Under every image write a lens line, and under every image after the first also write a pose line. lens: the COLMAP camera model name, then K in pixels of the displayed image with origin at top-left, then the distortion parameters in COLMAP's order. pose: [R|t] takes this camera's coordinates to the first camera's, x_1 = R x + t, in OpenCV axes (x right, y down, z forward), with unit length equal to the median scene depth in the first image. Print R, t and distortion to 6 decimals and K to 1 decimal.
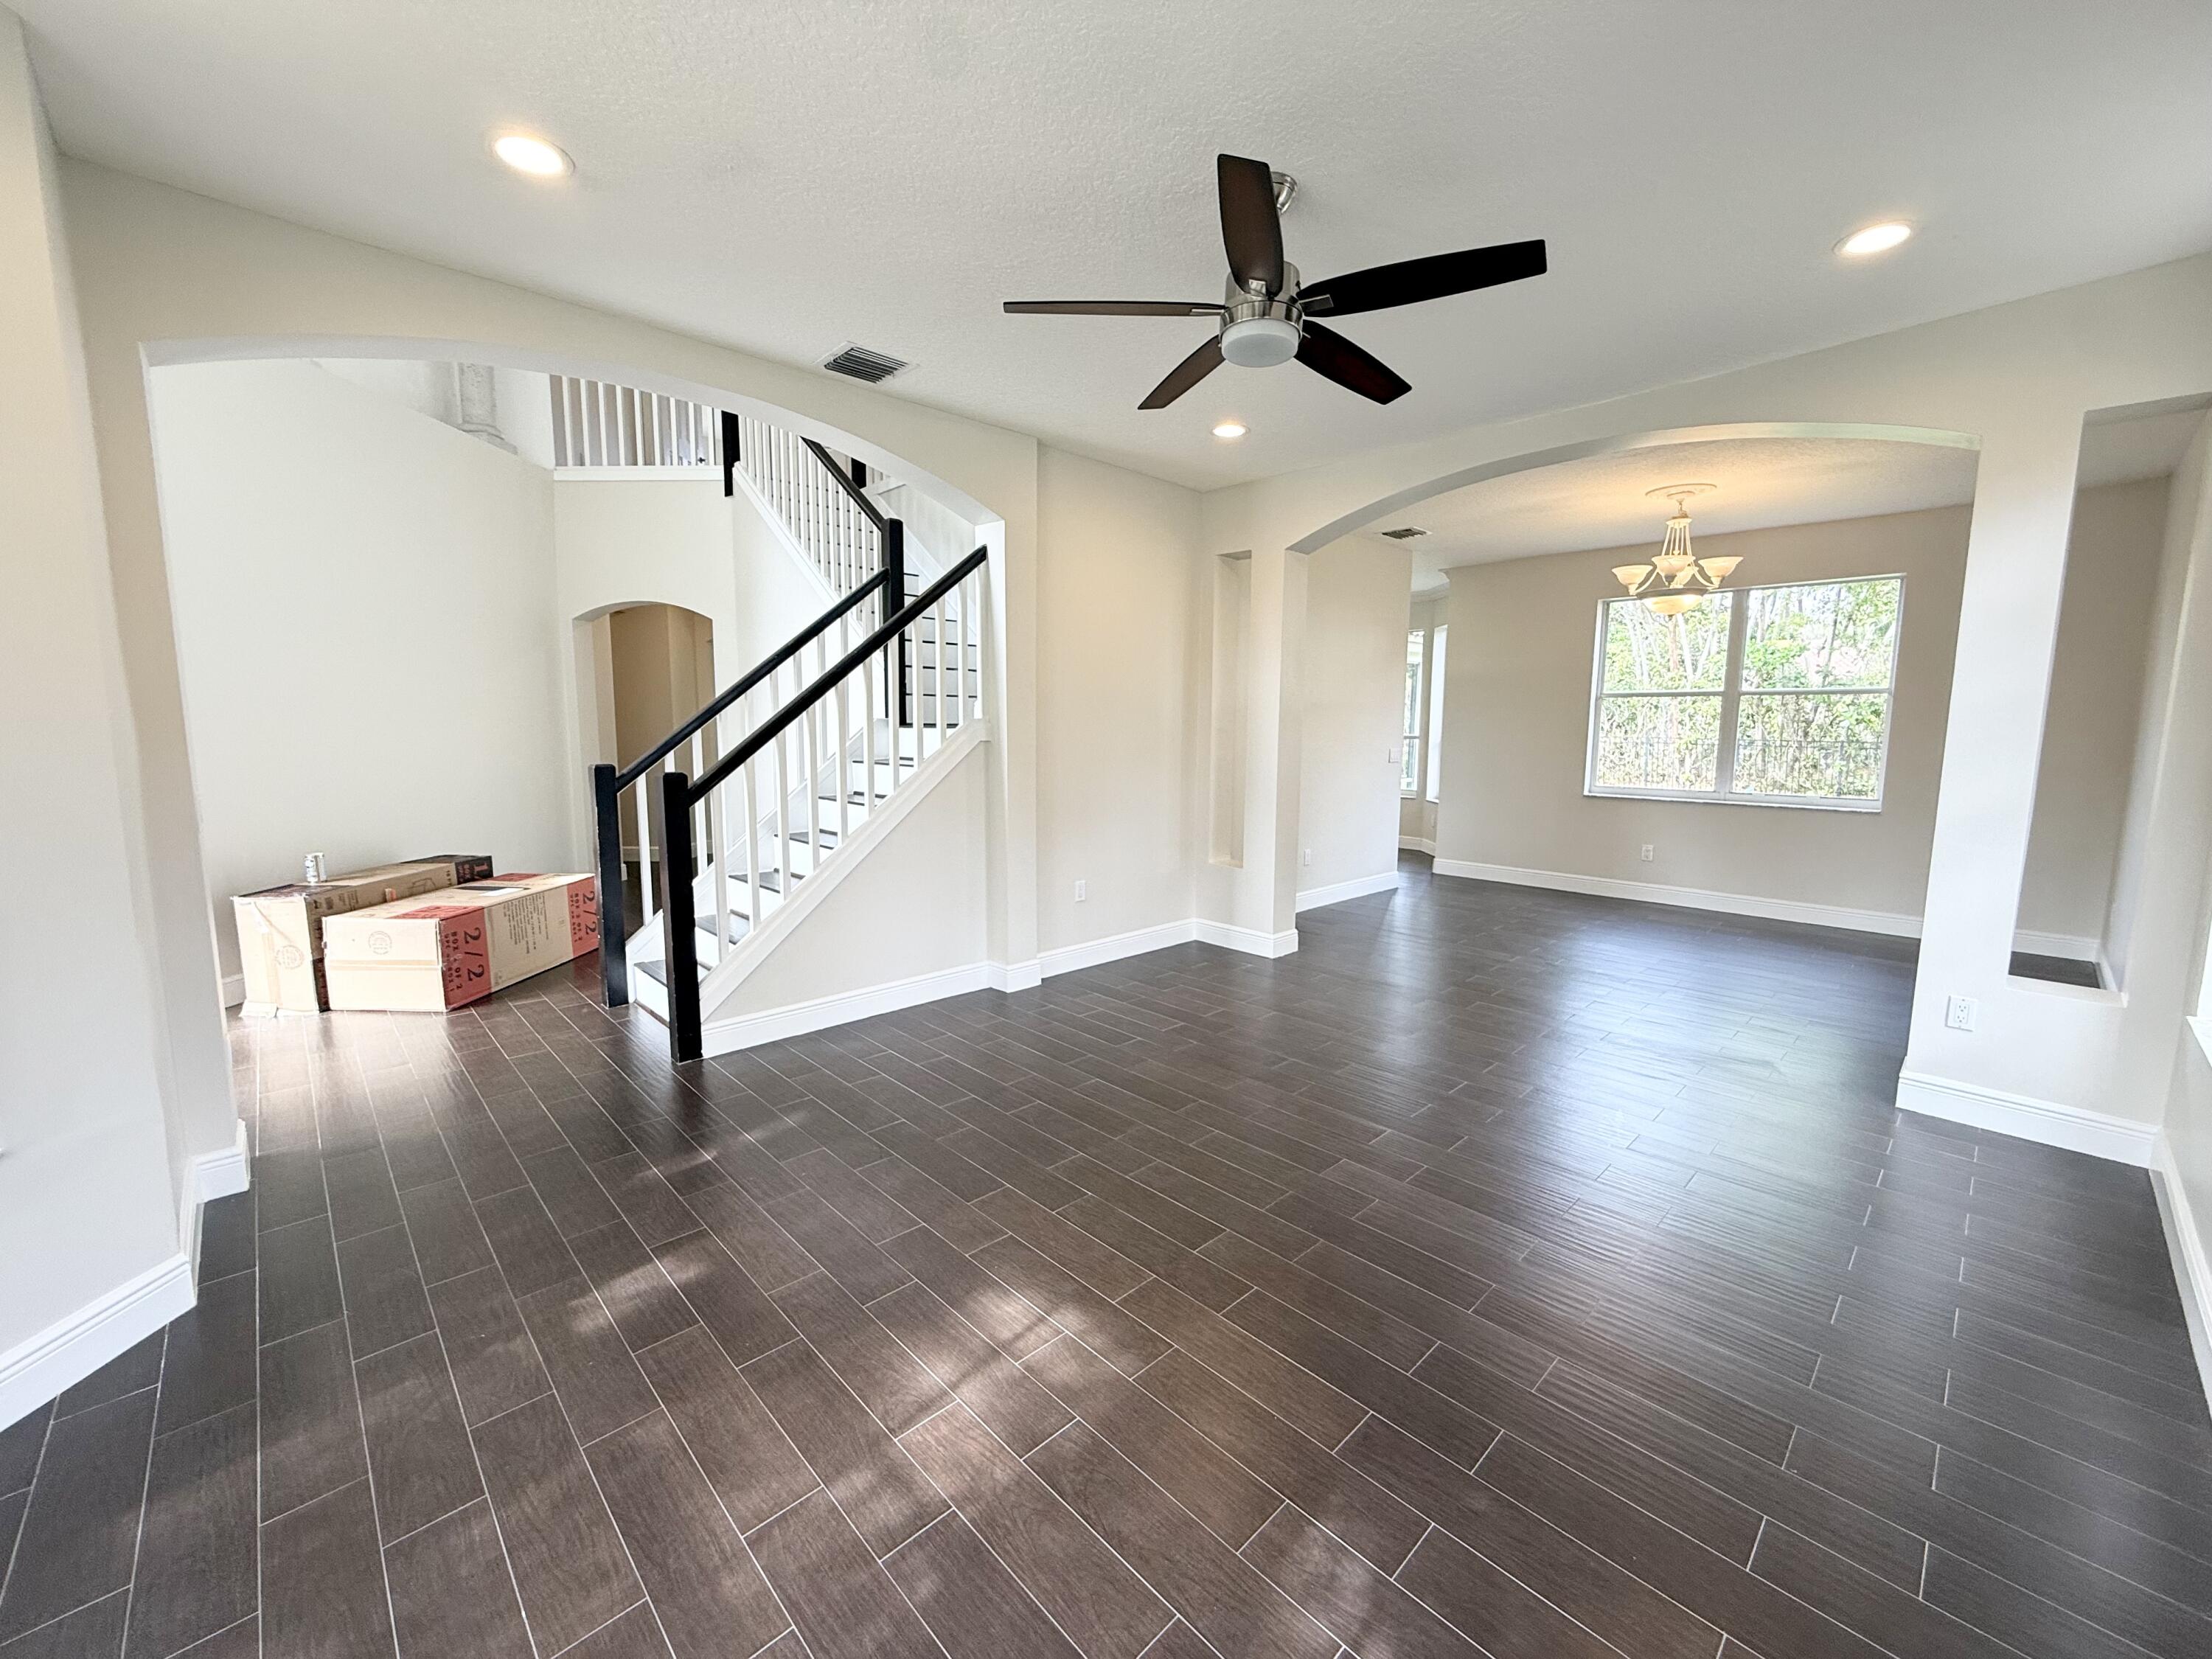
lens RADIAL K [[883.0, 0, 1101.9], [0, 883.0, 828.3], [0, 0, 1]] dist [-0.002891, -0.000242]
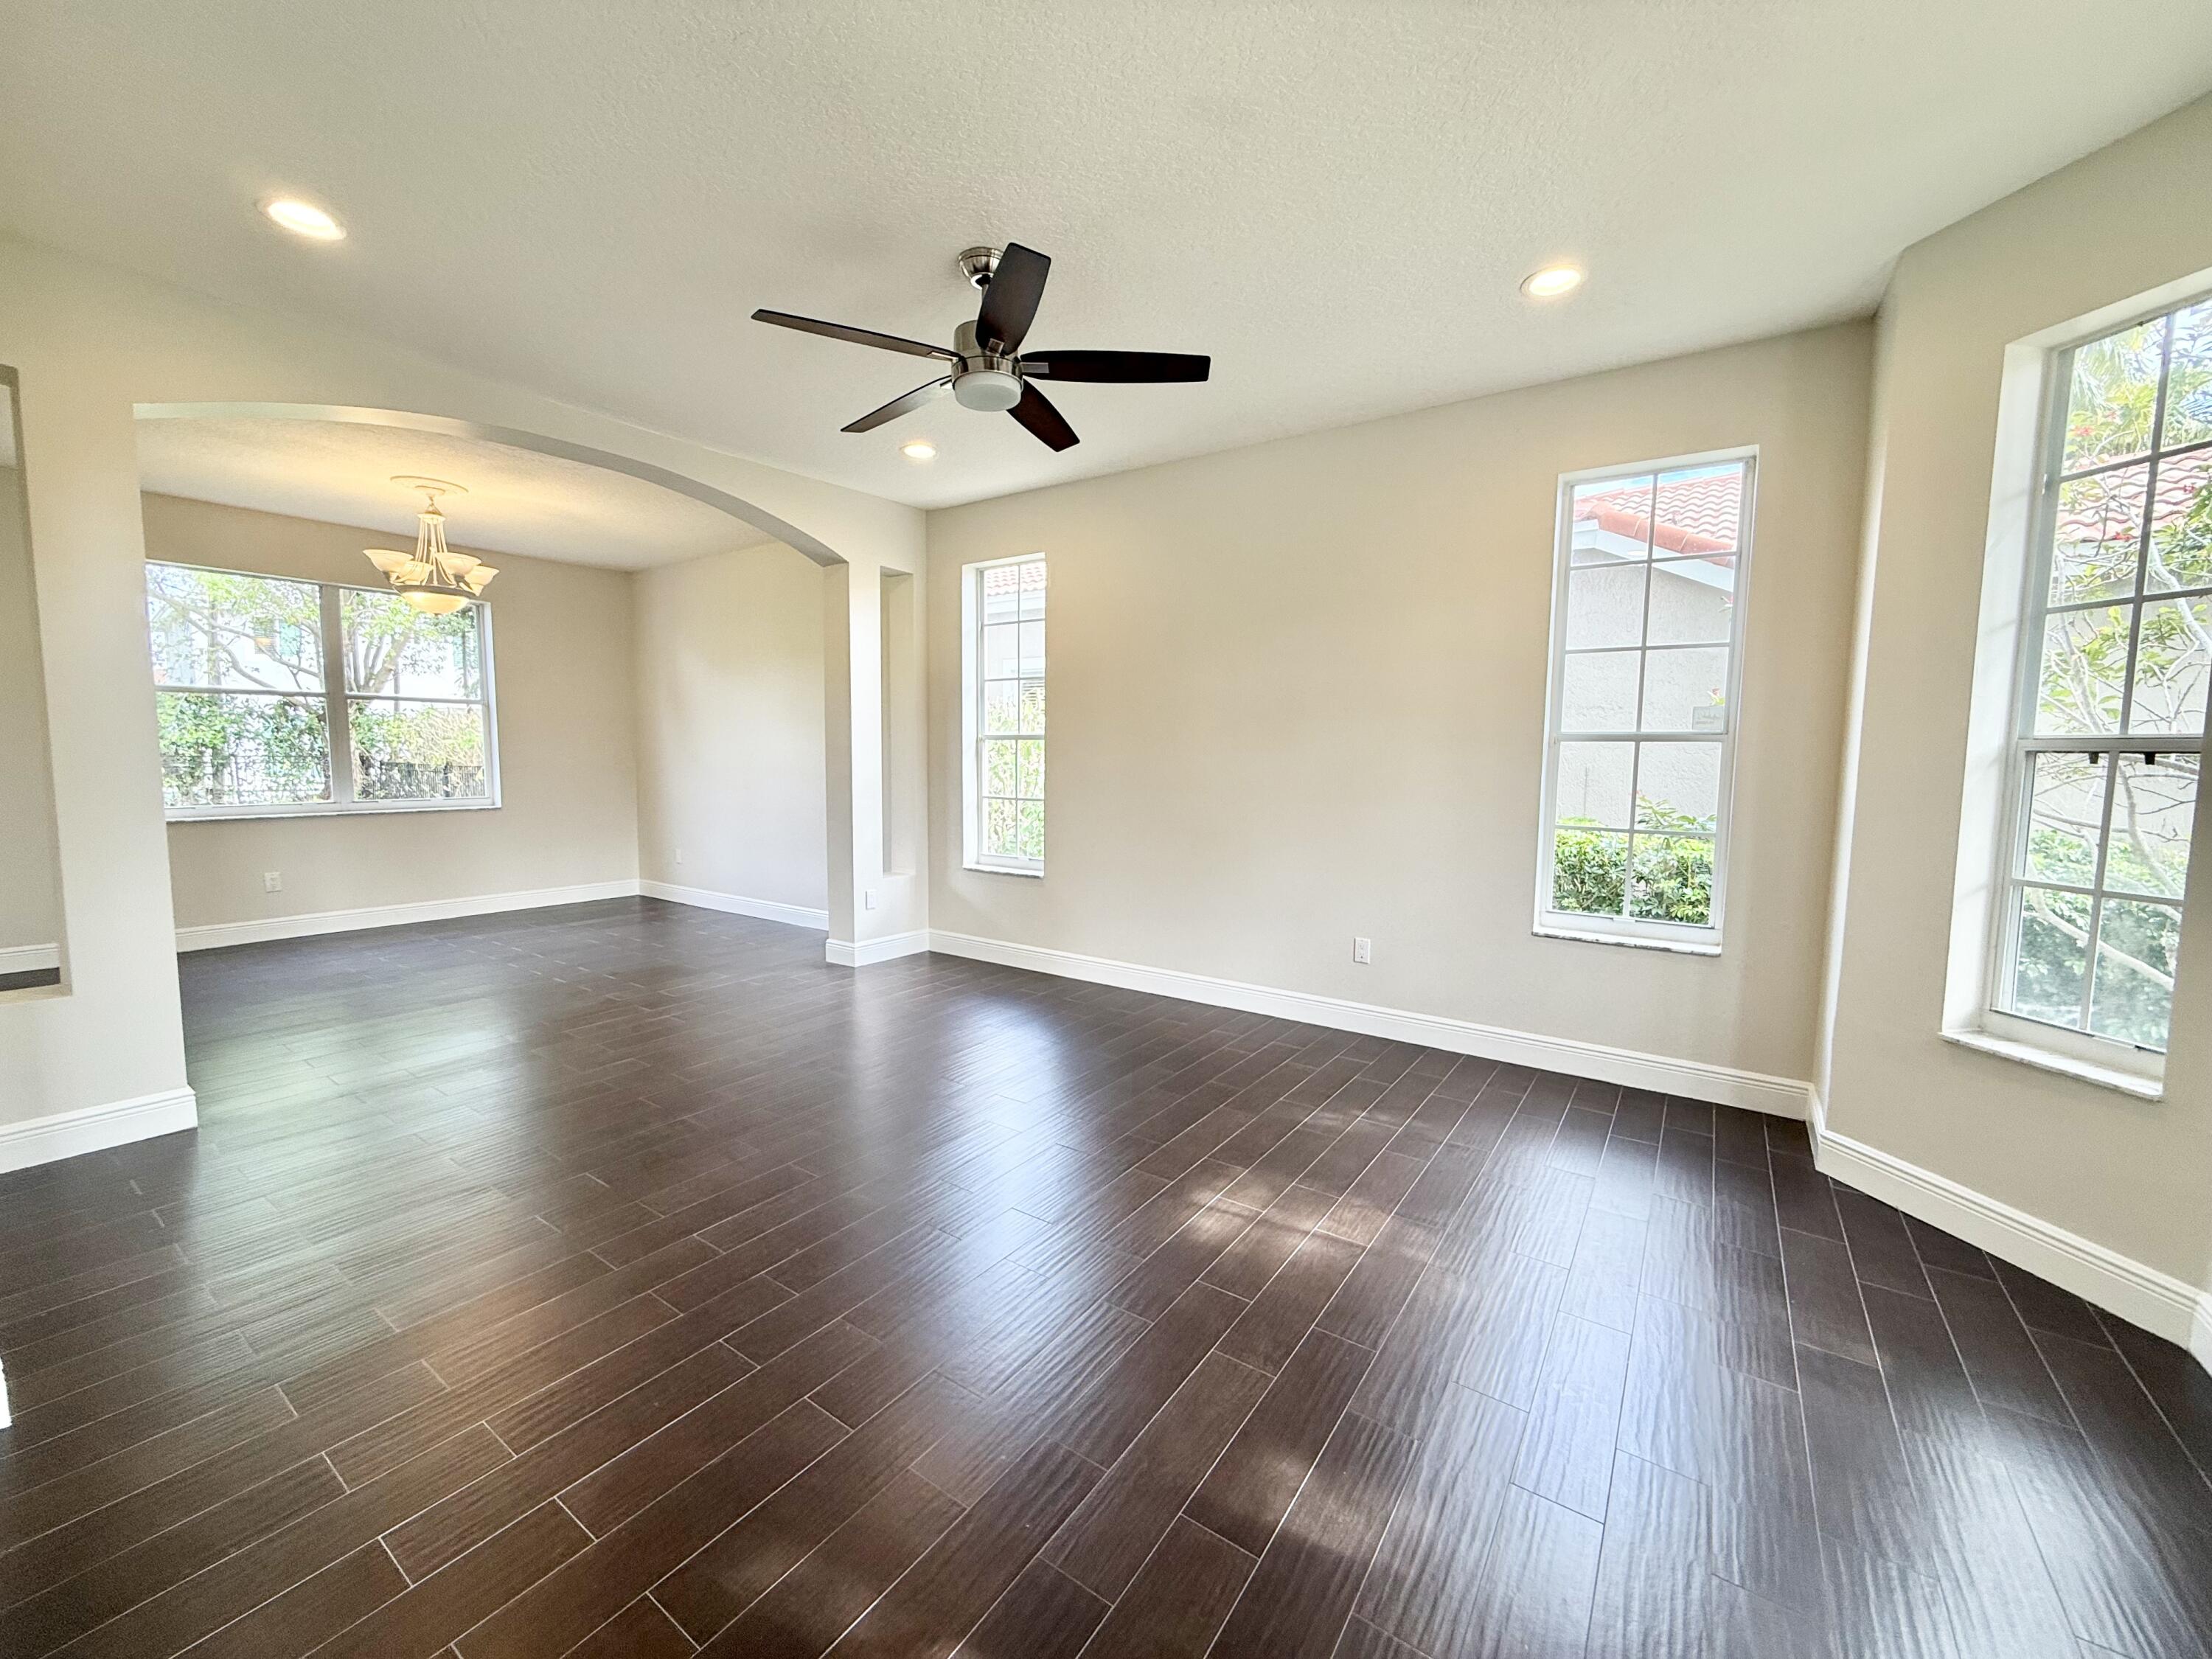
lens RADIAL K [[883.0, 0, 1101.1], [0, 883.0, 830.3], [0, 0, 1]] dist [-0.002891, -0.000242]
pose [[-0.203155, -0.093884, 0.974635, -1.237818], [0.105548, 0.987493, 0.117123, -0.125284], [-0.973441, 0.126665, -0.190705, 1.381260]]
